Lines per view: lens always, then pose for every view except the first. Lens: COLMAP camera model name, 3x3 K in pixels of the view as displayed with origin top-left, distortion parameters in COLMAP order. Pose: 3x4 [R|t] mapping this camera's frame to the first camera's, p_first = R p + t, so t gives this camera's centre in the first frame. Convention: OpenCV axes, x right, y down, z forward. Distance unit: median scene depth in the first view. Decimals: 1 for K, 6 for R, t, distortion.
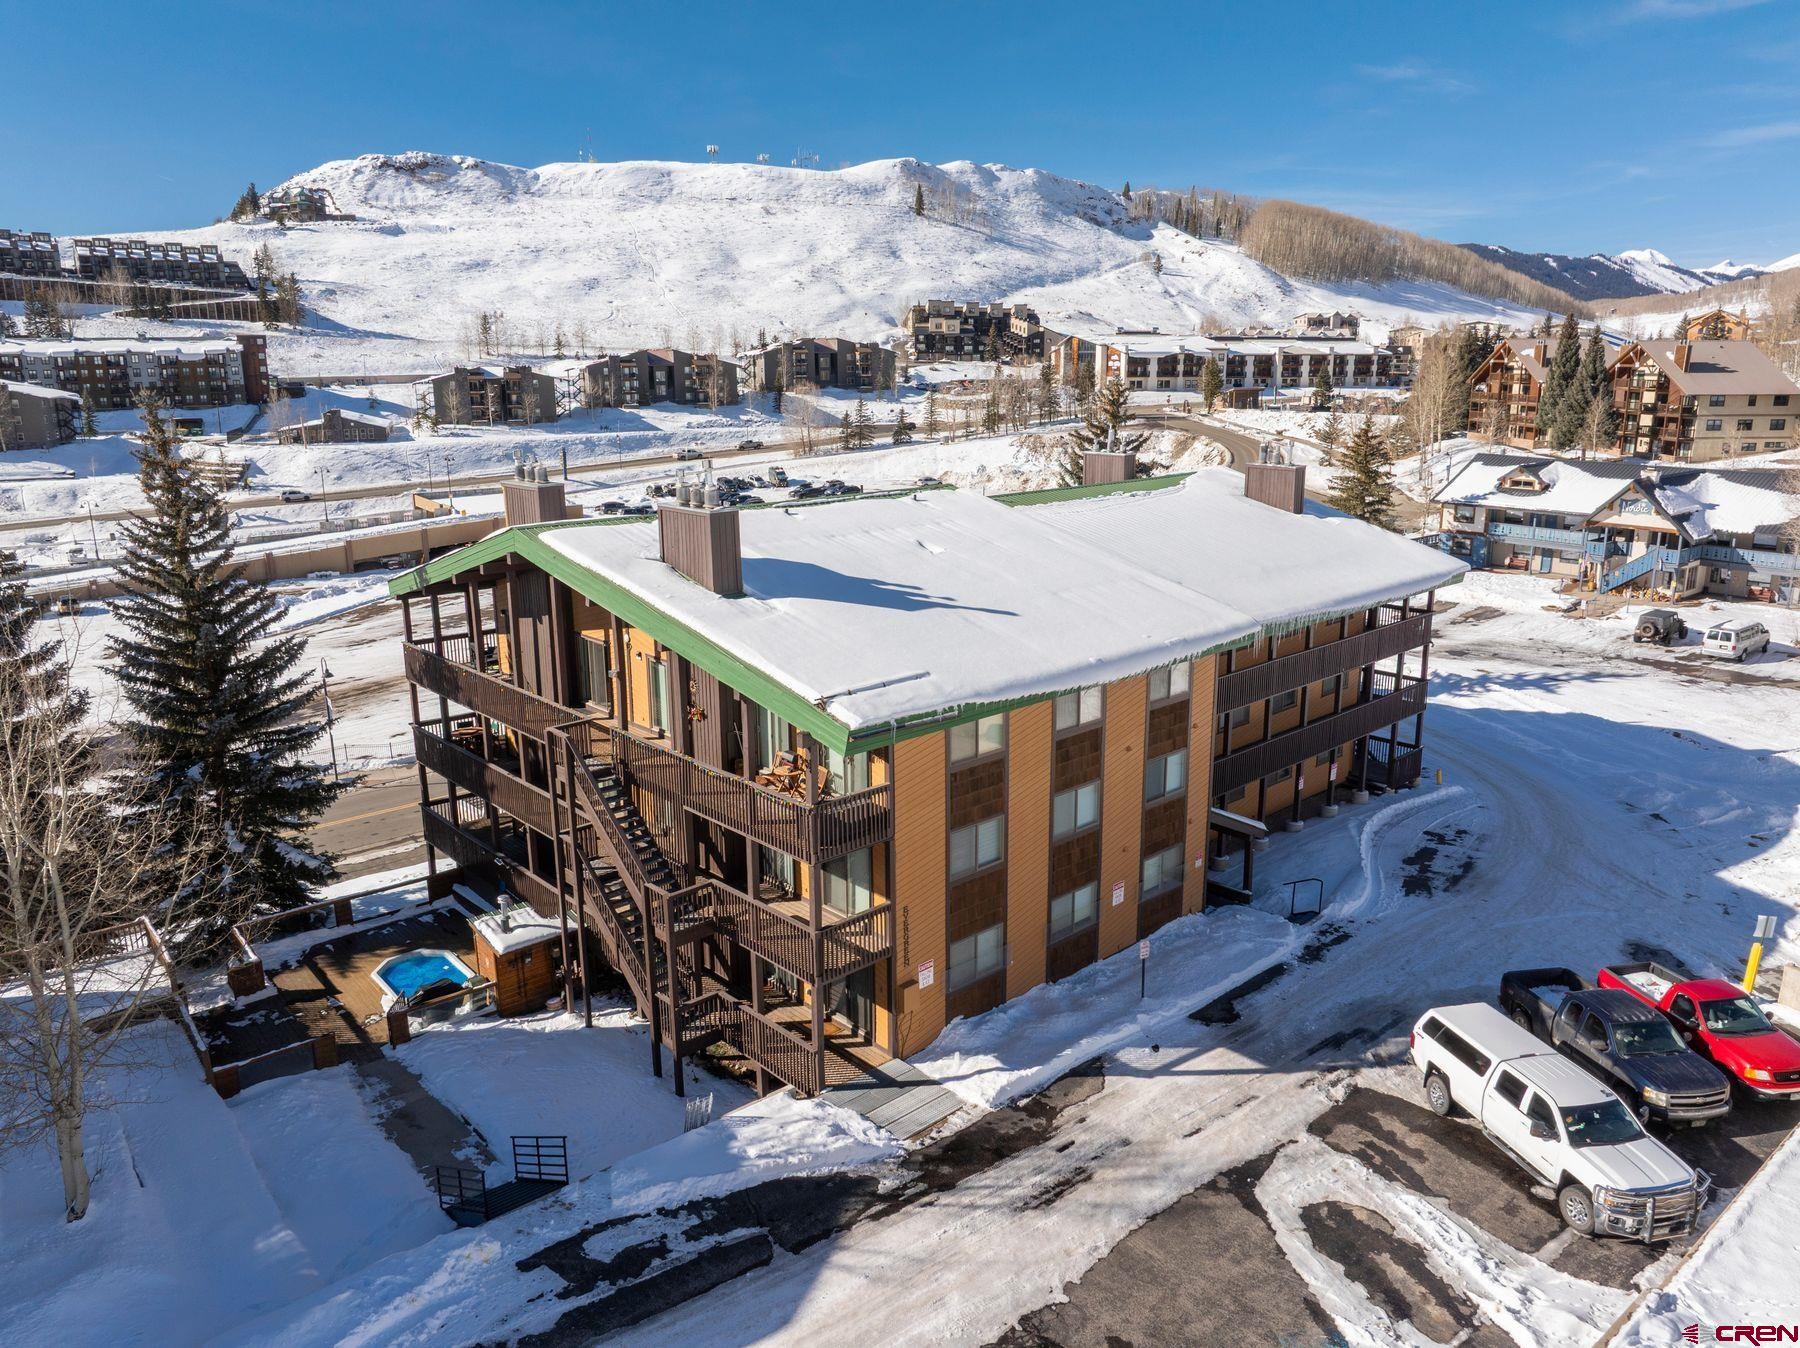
lens RADIAL K [[1267.8, 0, 906.8], [0, 1267.8, 678.7], [0, 0, 1]] dist [-0.045367, 0.006408]
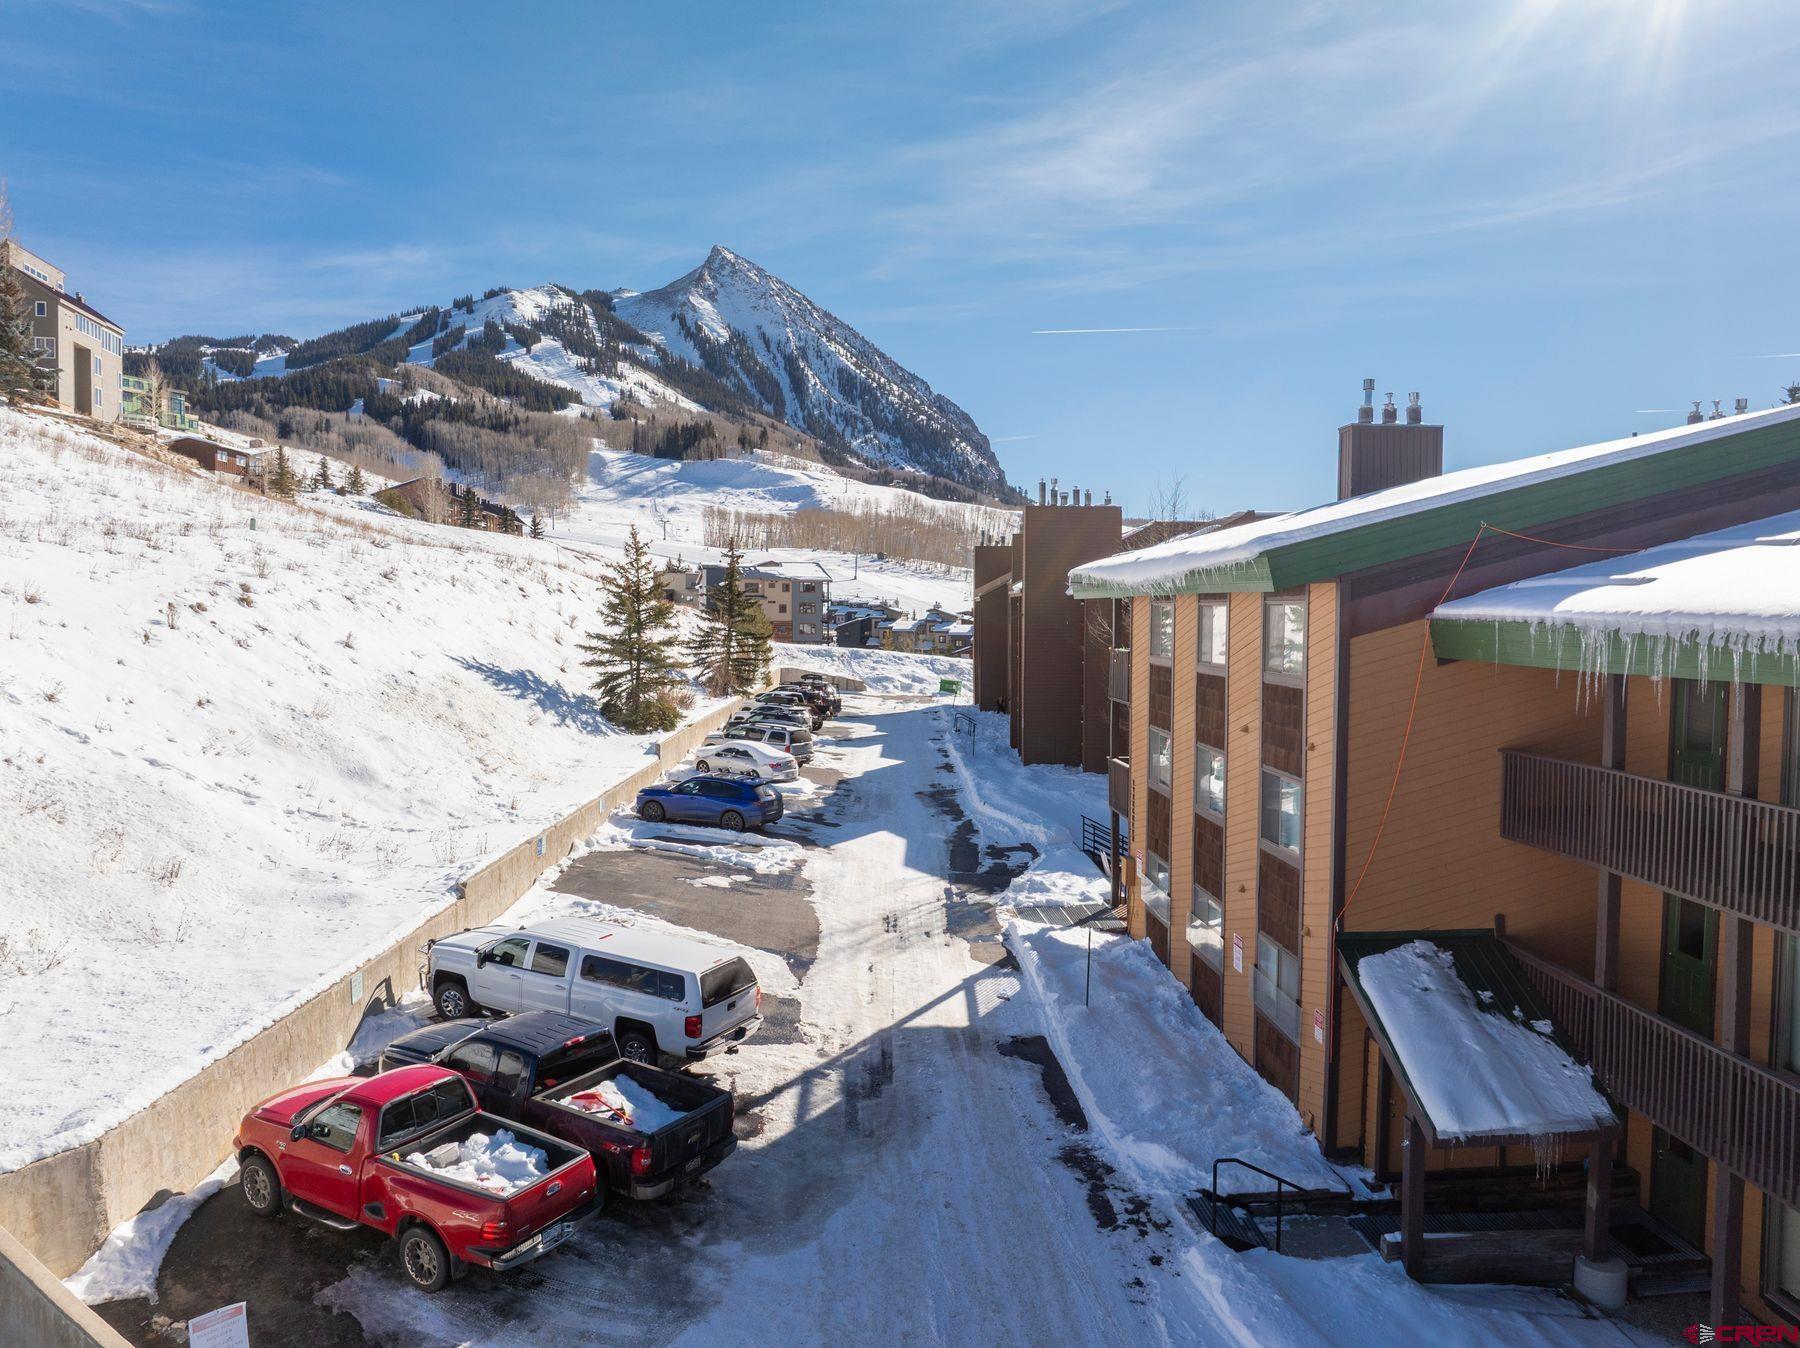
lens RADIAL K [[1267.8, 0, 913.3], [0, 1267.8, 682.3], [0, 0, 1]] dist [-0.045367, 0.006408]
pose [[-0.627054, 0.046303, -0.777598, 0.902720], [-0.193260, 0.957776, 0.212876, -0.087159], [0.754621, 0.283763, -0.591629, 1.405501]]
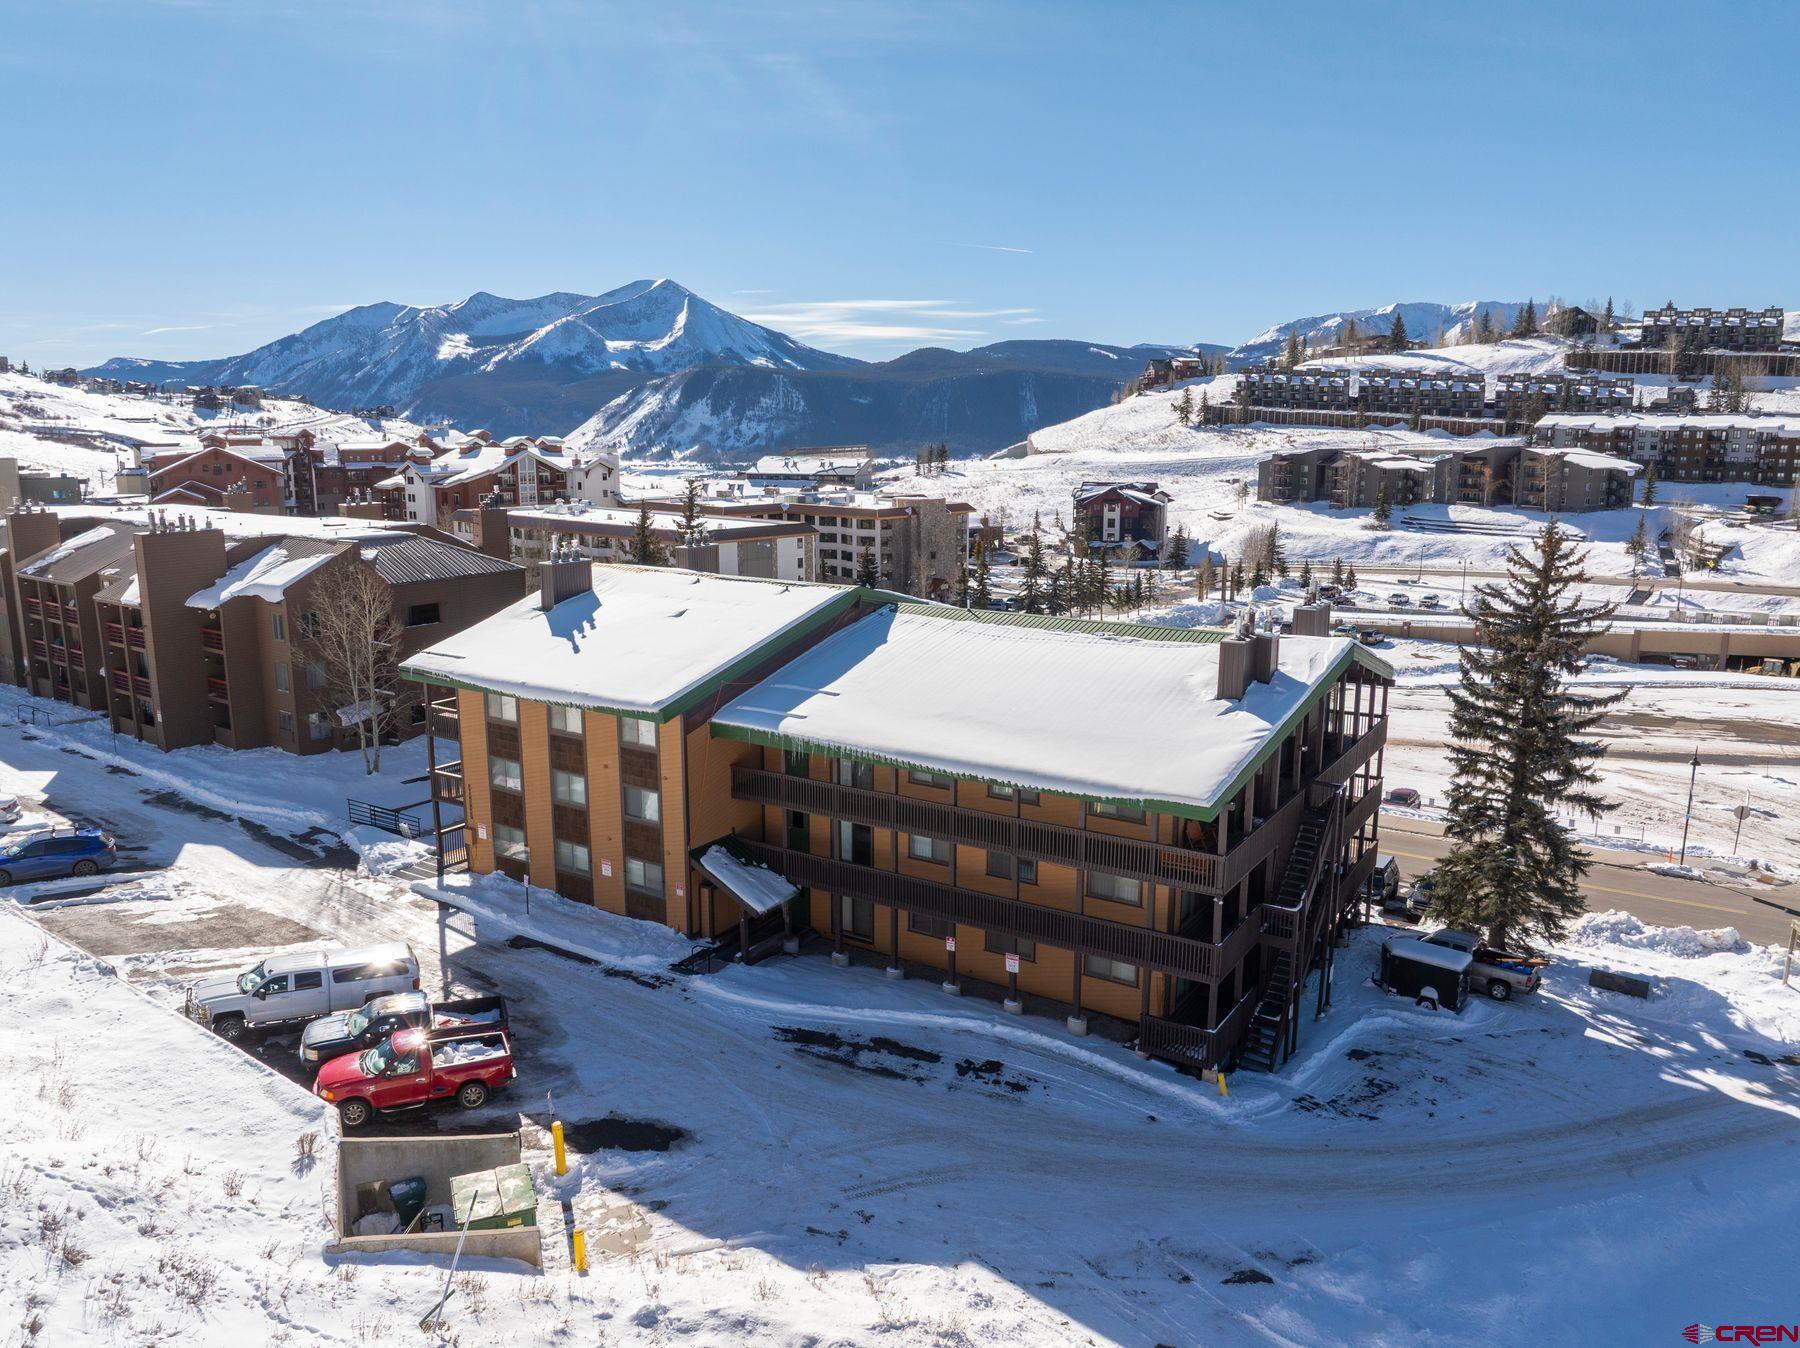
lens RADIAL K [[1267.8, 0, 903.3], [0, 1267.8, 668.0], [0, 0, 1]] dist [-0.045367, 0.006408]
pose [[0.251738, 0.189162, -0.949129, 1.785147], [-0.241512, 0.961964, 0.127664, -0.352890], [0.937177, 0.197088, 0.287848, 0.989419]]
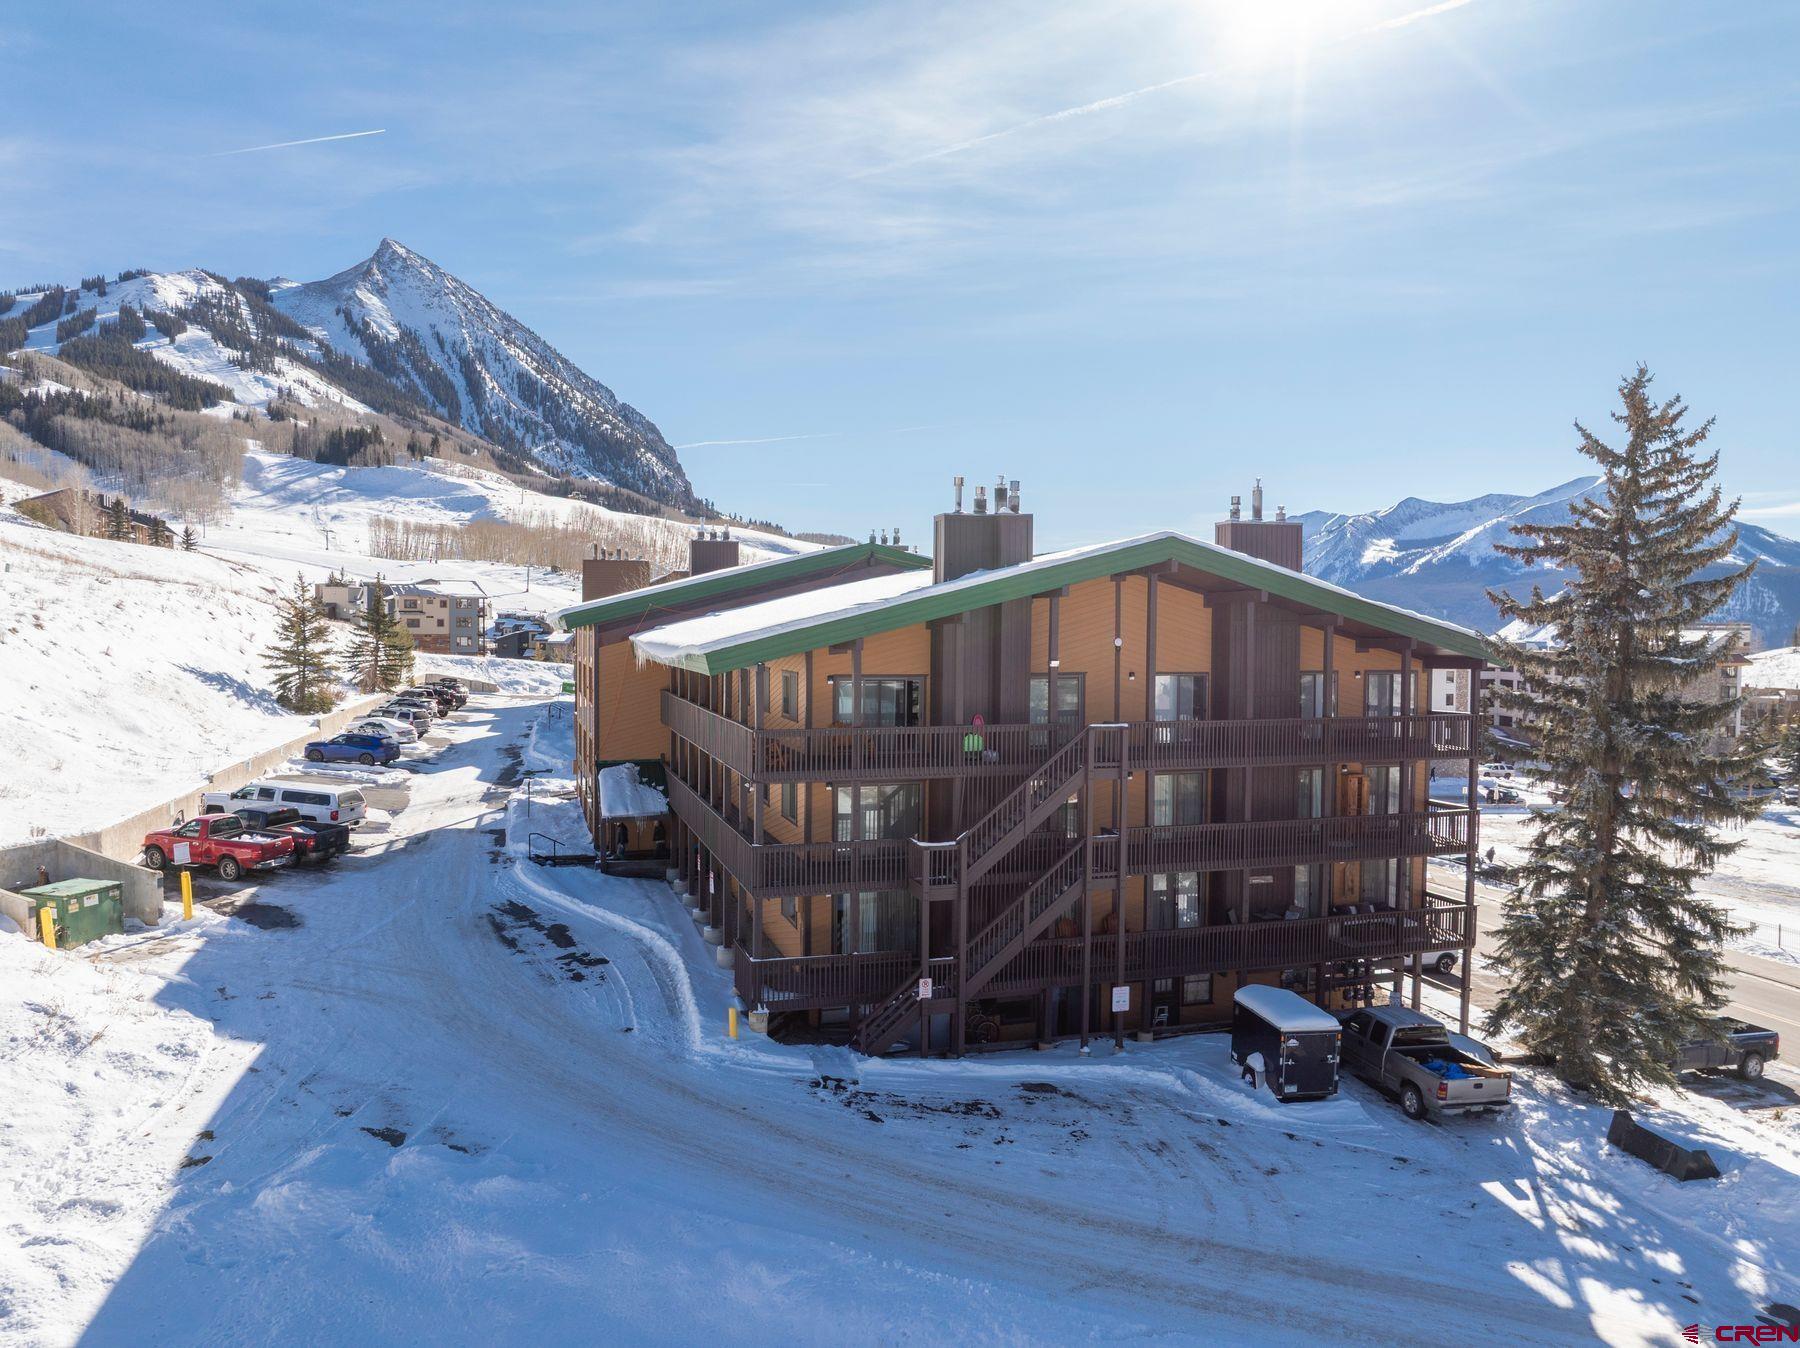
lens RADIAL K [[1267.8, 0, 904.6], [0, 1267.8, 672.4], [0, 0, 1]] dist [-0.045367, 0.006408]
pose [[-0.427427, 0.036977, -0.903293, 1.581639], [-0.227511, 0.962607, 0.147061, -0.313605], [0.874954, 0.268367, -0.403032, 2.195856]]
